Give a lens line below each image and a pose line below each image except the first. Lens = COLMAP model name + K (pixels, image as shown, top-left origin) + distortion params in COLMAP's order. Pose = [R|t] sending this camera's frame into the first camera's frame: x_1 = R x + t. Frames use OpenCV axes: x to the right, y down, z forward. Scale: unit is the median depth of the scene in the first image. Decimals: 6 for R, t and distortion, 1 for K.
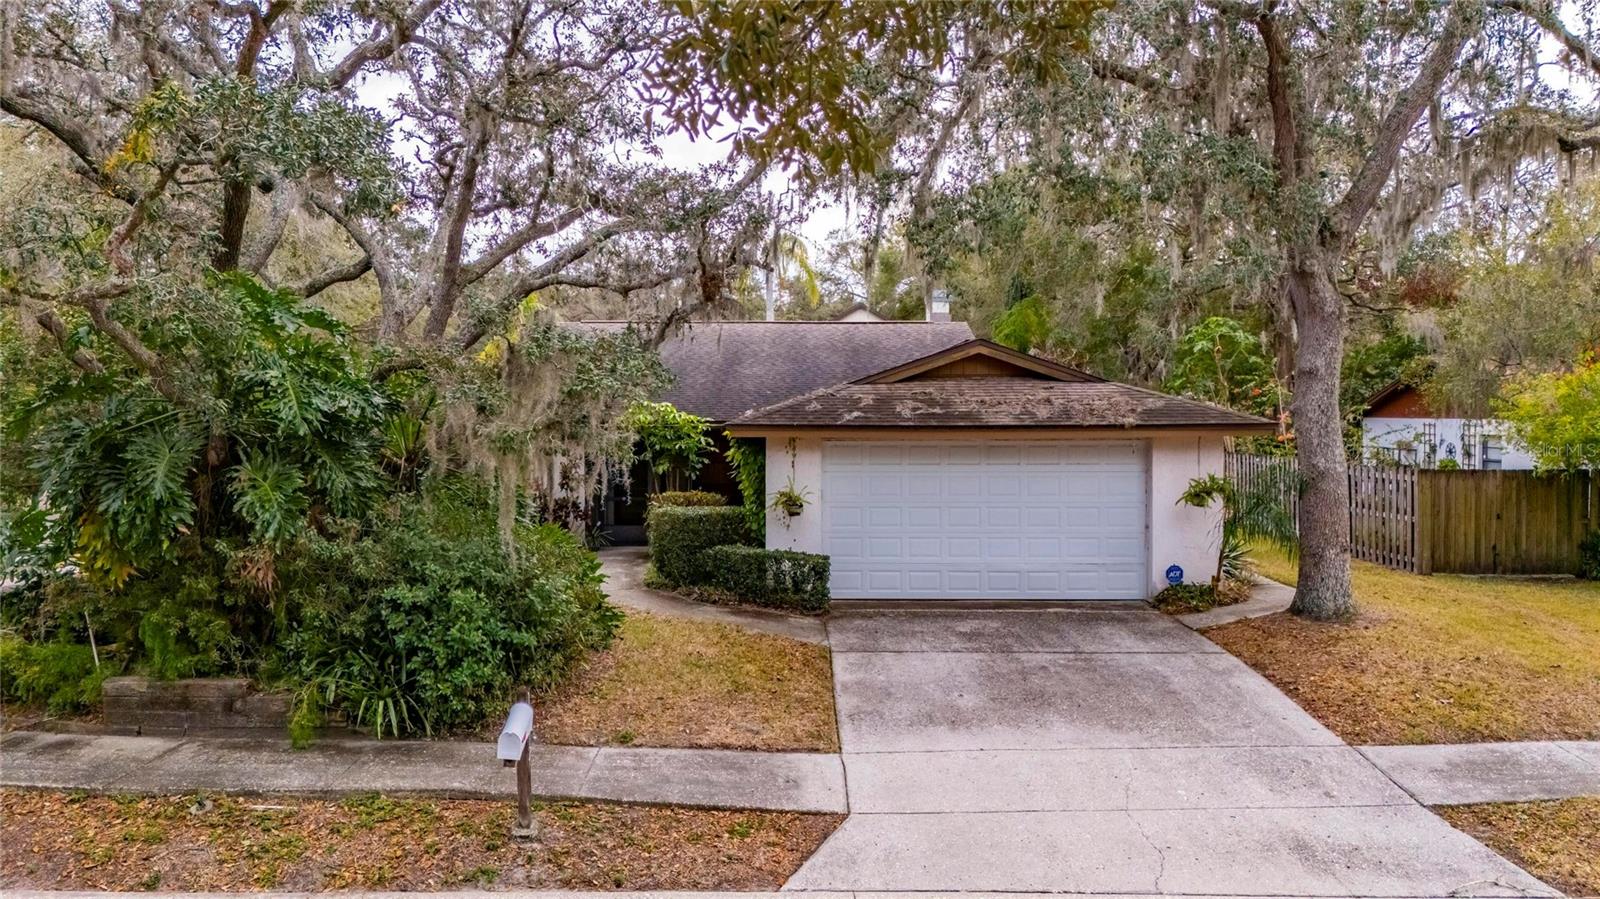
lens RADIAL K [[1166.2, 0, 799.9], [0, 1166.2, 445.5], [0, 0, 1]] dist [-0.007879, -0.006123]
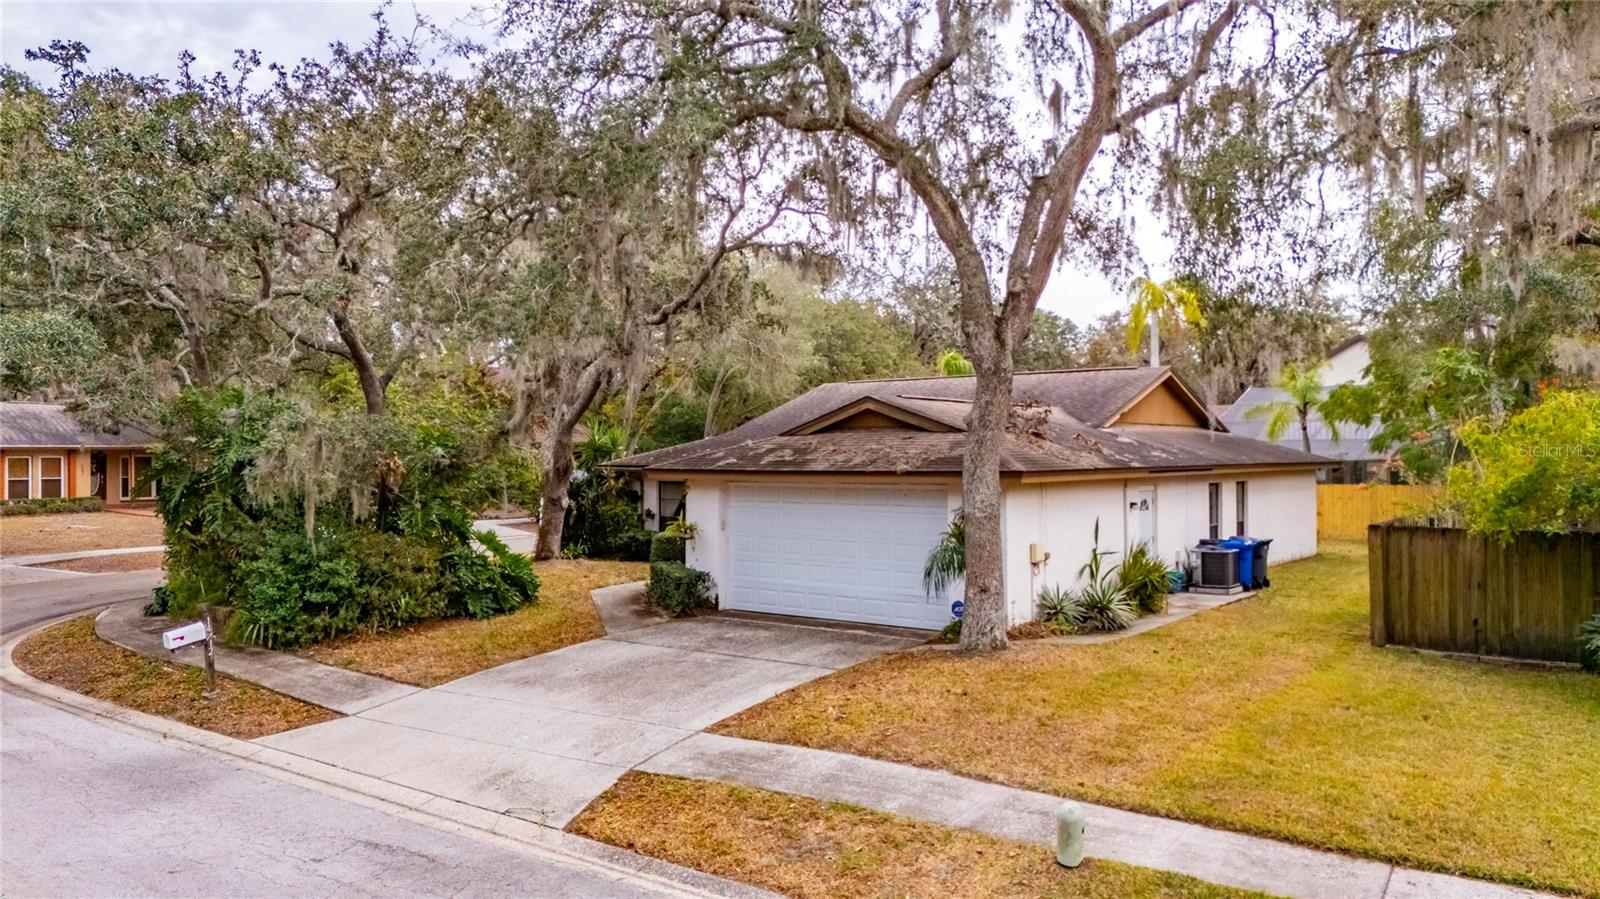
lens RADIAL K [[1166.2, 0, 800.6], [0, 1166.2, 450.6], [0, 0, 1]] dist [-0.007879, -0.006123]
pose [[0.800537, -0.000987, -0.599283, 0.835691], [-0.017245, 0.999547, -0.024682, -0.008254], [0.599035, 0.030094, 0.800157, 0.037696]]
